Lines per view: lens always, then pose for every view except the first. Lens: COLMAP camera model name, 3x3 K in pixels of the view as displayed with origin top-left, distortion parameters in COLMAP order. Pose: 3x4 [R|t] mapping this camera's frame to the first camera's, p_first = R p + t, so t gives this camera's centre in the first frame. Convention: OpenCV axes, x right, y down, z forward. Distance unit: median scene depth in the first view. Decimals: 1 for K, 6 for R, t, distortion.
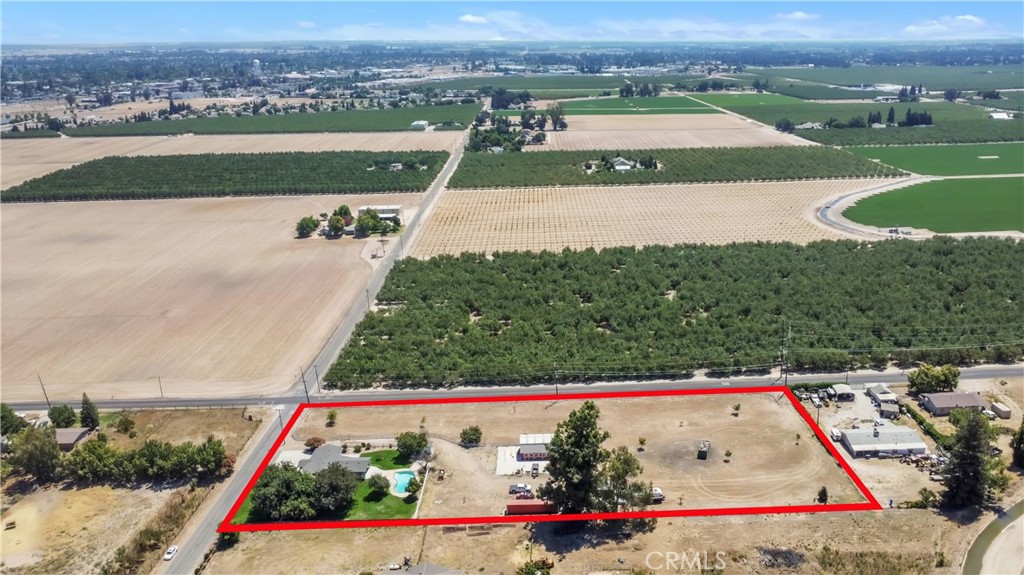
lens RADIAL K [[743.1, 0, 512.0], [0, 743.1, 287.5], [0, 0, 1]] dist [-0.031853, -0.003583]
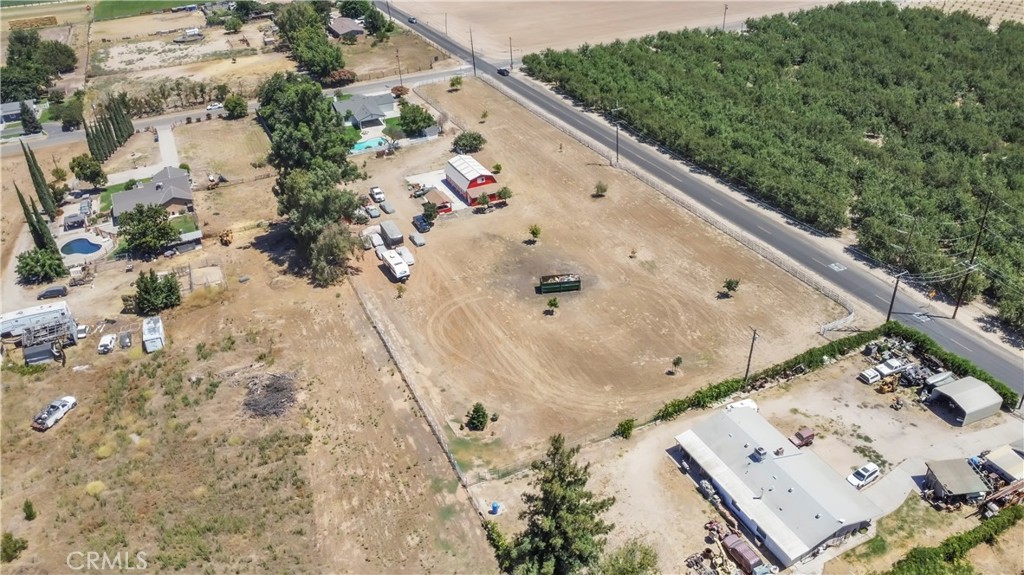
lens RADIAL K [[731.6, 0, 517.3], [0, 731.6, 311.9], [0, 0, 1]] dist [-0.033363, -0.001055]
pose [[0.464441, 0.522207, -0.715258, 0.666750], [-0.253682, 0.852254, 0.457502, -0.018858], [0.848493, -0.031035, 0.528297, 0.662628]]
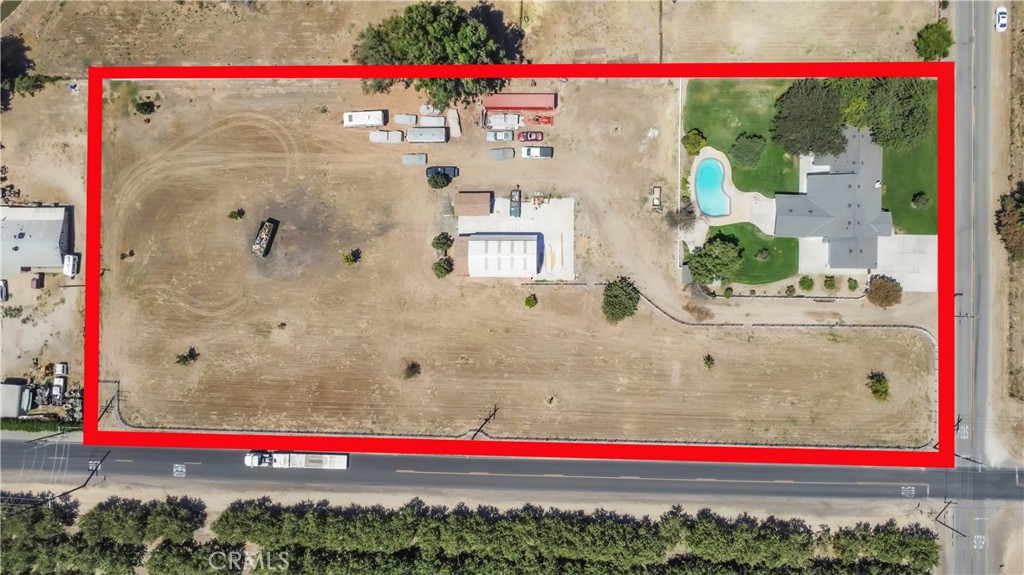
lens RADIAL K [[731.6, 0, 517.3], [0, 731.6, 311.9], [0, 0, 1]] dist [-0.033363, -0.001055]
pose [[-0.992762, 0.022645, 0.117943, -0.044710], [0.106042, -0.295729, 0.949368, -0.402777], [0.056377, 0.955003, 0.291188, 0.881434]]
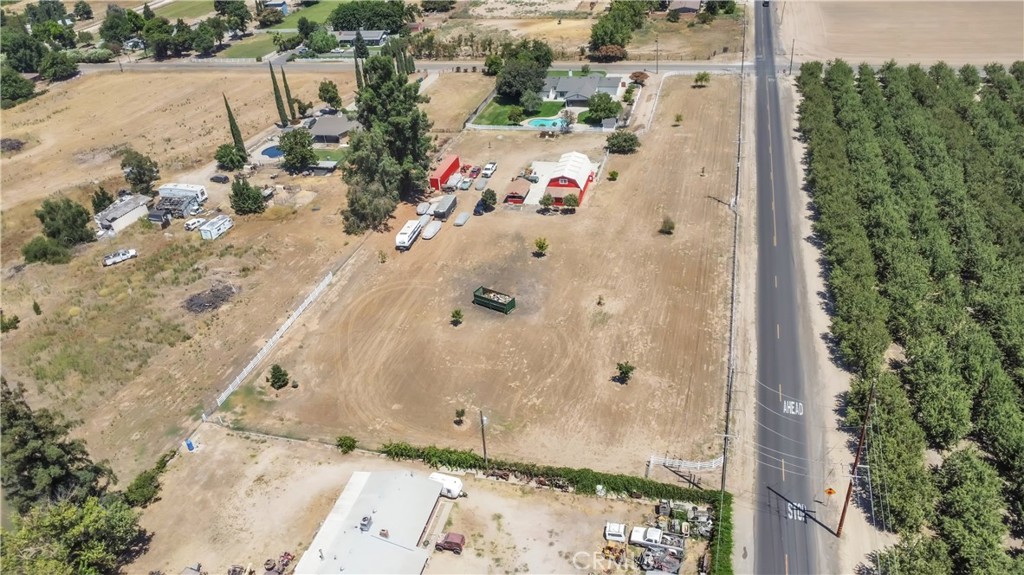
lens RADIAL K [[743.1, 0, 512.0], [0, 743.1, 287.5], [0, 0, 1]] dist [-0.031853, -0.003583]
pose [[-0.222670, 0.581805, -0.782254, 0.693705], [-0.203910, 0.756856, 0.620959, -0.145629], [0.953330, 0.297778, -0.049893, 1.034851]]
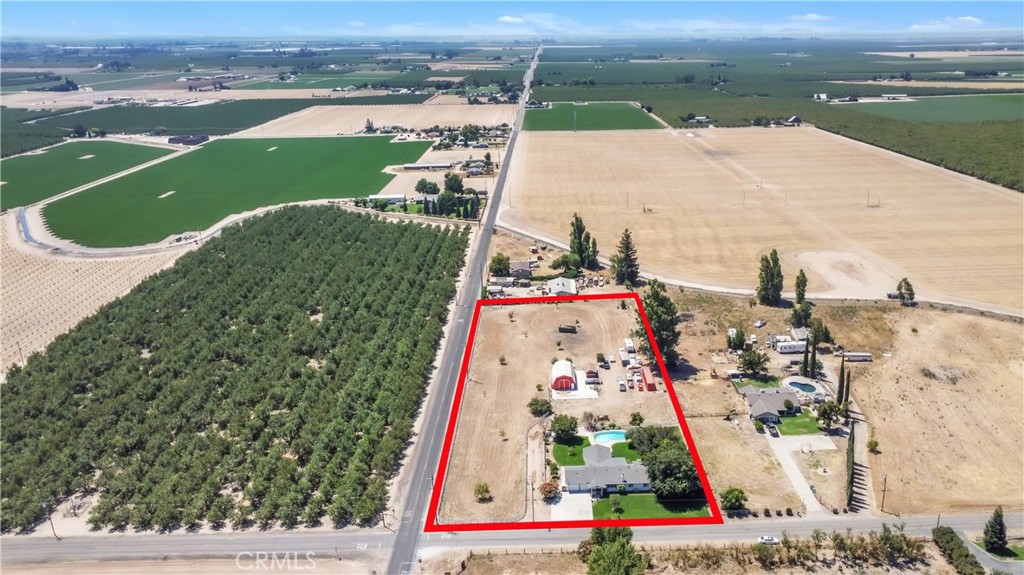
lens RADIAL K [[770.7, 0, 498.6], [0, 770.7, 271.5], [0, 0, 1]] dist [-0.002110, -0.001334]
pose [[0.016939, -0.243758, 0.969688, -1.138700], [0.358293, 0.906901, 0.221715, -0.253247], [-0.933456, 0.343677, 0.102699, 0.930950]]
